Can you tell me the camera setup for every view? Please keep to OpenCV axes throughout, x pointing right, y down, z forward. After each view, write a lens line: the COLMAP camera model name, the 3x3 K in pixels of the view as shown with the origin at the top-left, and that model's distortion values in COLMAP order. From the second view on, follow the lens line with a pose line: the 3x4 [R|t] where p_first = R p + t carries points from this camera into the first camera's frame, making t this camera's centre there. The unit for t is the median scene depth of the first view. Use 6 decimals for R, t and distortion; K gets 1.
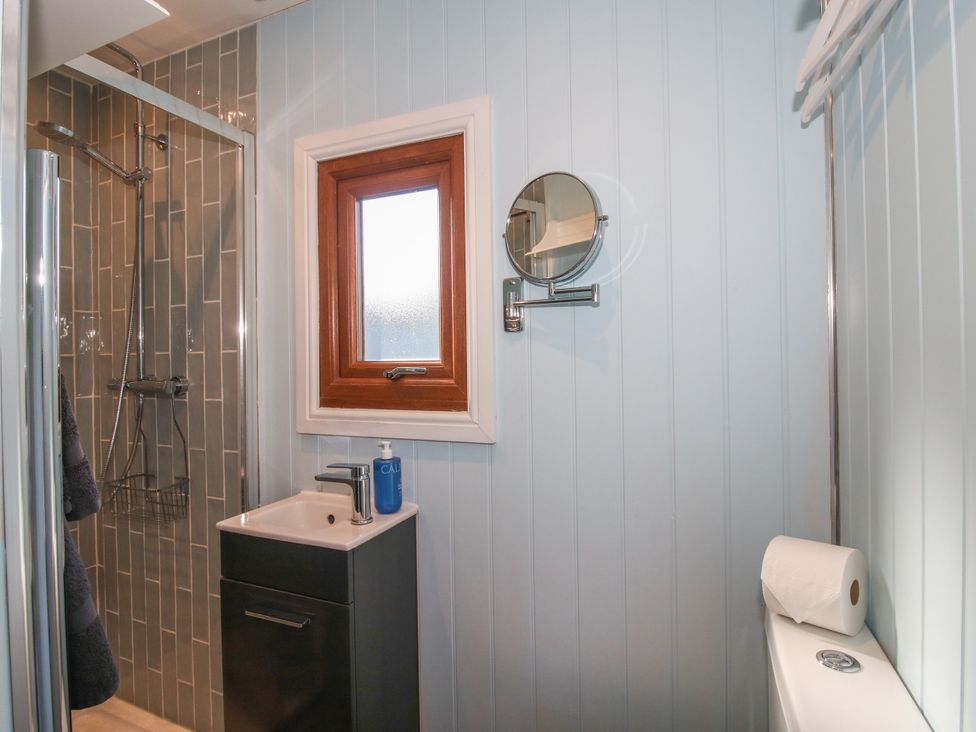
lens RADIAL K [[509.6, 0, 480.7], [0, 509.6, 356.9], [0, 0, 1]] dist [0.000475, -0.014018]
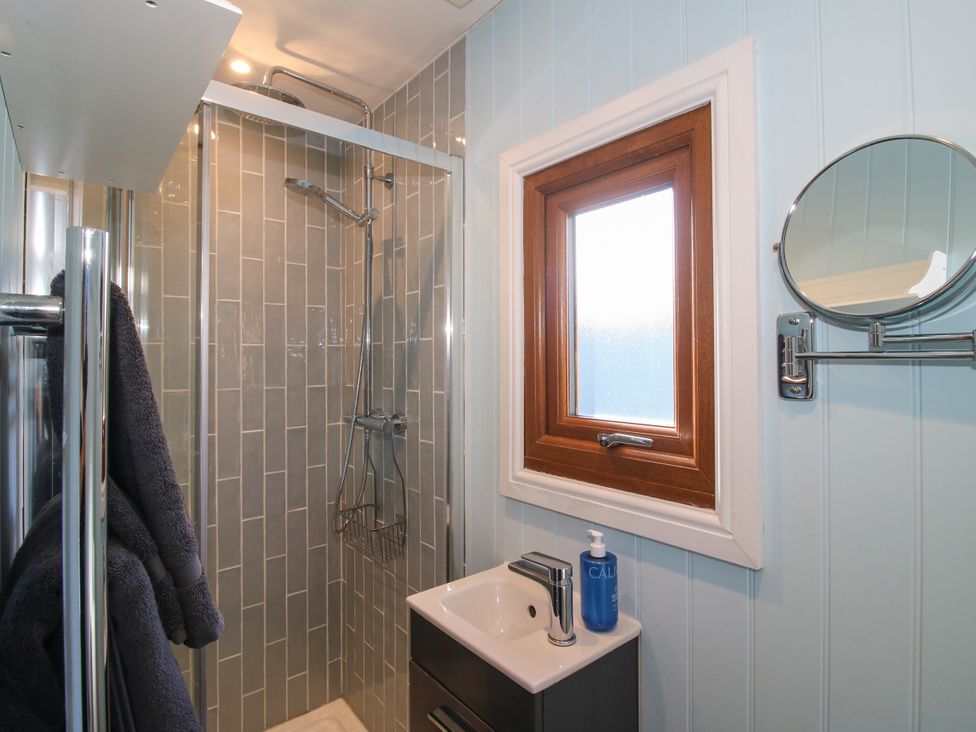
lens RADIAL K [[509.6, 0, 480.7], [0, 509.6, 356.9], [0, 0, 1]] dist [0.000475, -0.014018]
pose [[0.886431, 0.004114, -0.462842, 0.009491], [-0.007568, 0.999956, -0.005606, -0.087673], [0.462799, 0.008472, 0.886423, 0.244809]]
